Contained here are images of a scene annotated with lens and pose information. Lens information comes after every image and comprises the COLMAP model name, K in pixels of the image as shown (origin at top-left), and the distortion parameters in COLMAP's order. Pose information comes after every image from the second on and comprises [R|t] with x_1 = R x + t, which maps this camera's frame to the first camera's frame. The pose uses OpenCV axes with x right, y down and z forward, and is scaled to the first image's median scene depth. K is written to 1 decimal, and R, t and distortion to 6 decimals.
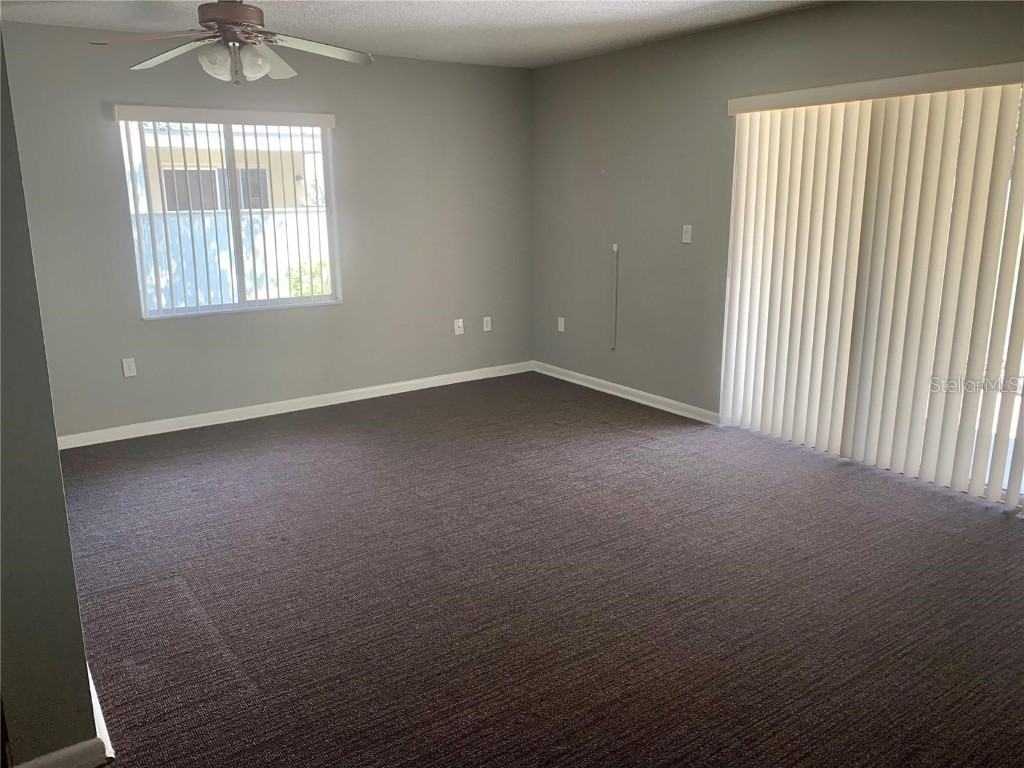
lens RADIAL K [[796.2, 0, 512.0], [0, 796.2, 384.0], [0, 0, 1]] dist [0.000255, -0.000460]
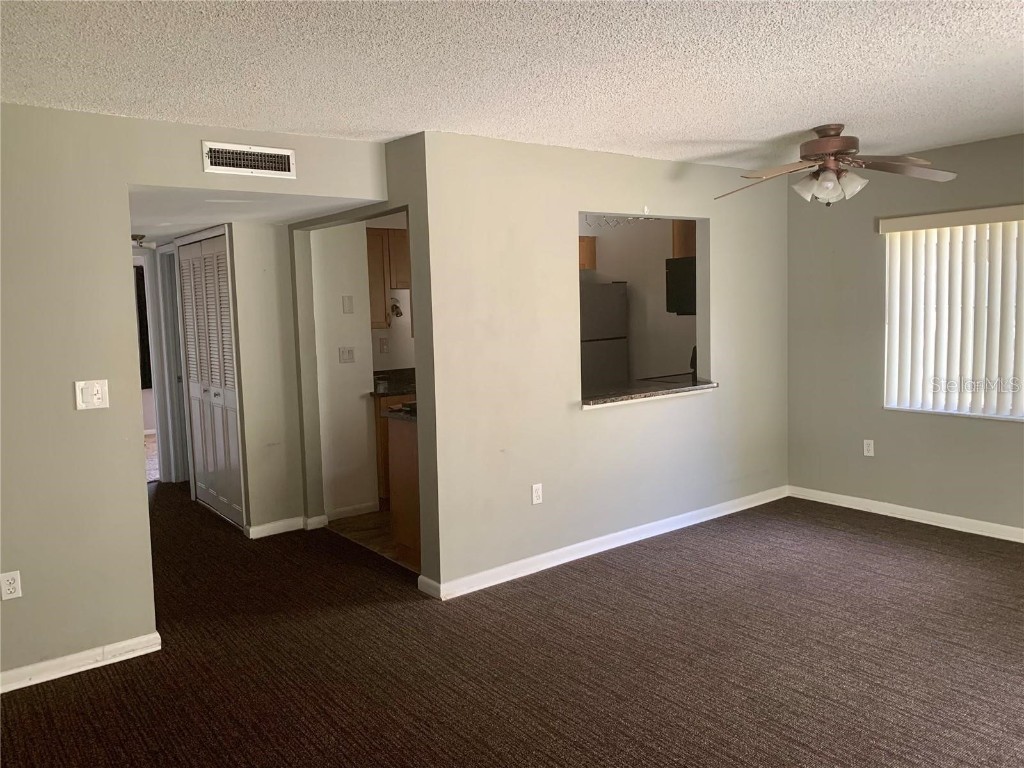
lens RADIAL K [[796.2, 0, 512.0], [0, 796.2, 384.0], [0, 0, 1]] dist [0.000255, -0.000460]
pose [[0.048065, 0.127301, -0.990699, 0.700589], [-0.200421, 0.972903, 0.115290, -0.159769], [0.978530, 0.193016, 0.072276, 0.463283]]
